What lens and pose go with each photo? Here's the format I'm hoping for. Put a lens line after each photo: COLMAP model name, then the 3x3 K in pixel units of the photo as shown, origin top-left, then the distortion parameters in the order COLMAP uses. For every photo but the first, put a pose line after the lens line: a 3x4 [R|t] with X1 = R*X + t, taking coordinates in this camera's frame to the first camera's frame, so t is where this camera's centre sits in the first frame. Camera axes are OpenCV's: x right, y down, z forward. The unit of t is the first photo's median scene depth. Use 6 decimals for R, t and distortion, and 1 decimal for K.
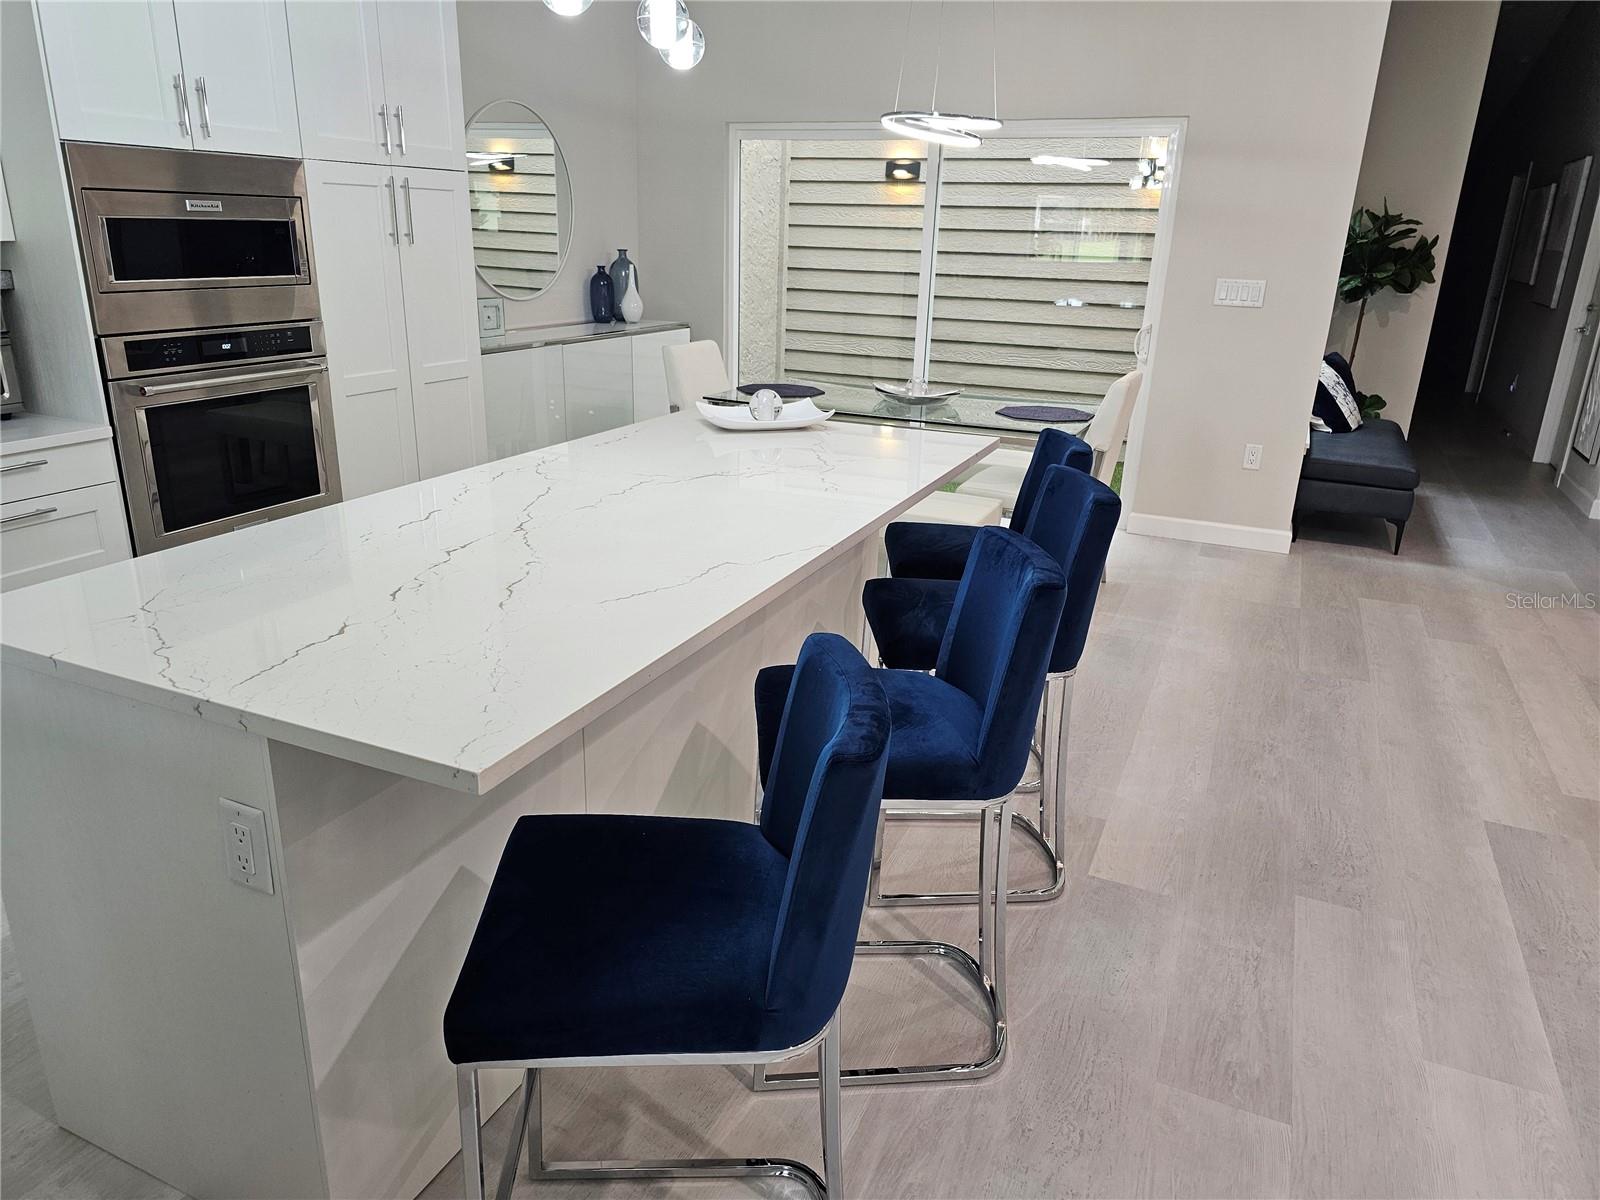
lens RADIAL K [[1064.8, 0, 803.3], [0, 1064.8, 592.3], [0, 0, 1]] dist [0.031554, -0.019028]
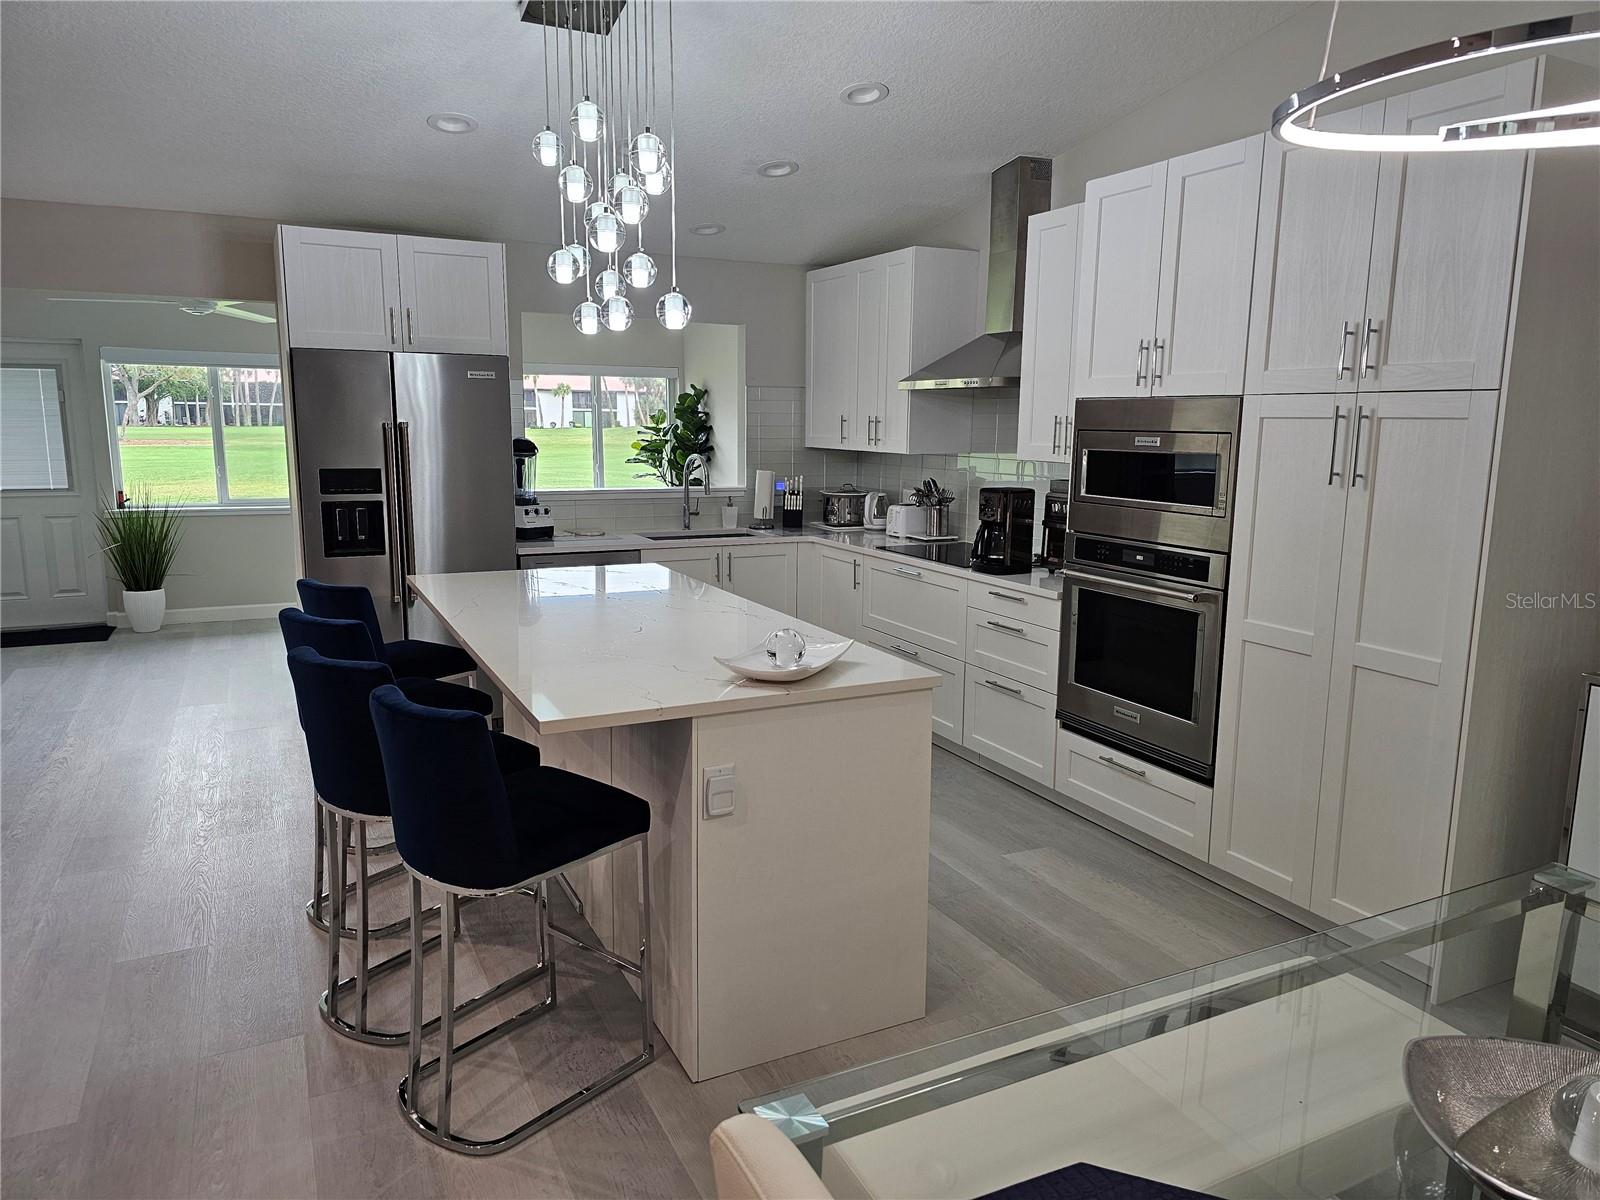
lens RADIAL K [[1064.8, 0, 798.0], [0, 1064.8, 596.0], [0, 0, 1]] dist [0.031554, -0.019028]
pose [[-0.633812, 0.103713, -0.766503, 0.557327], [-0.274168, 0.896505, 0.348010, -0.478283], [0.723267, 0.430723, -0.539781, 1.339994]]
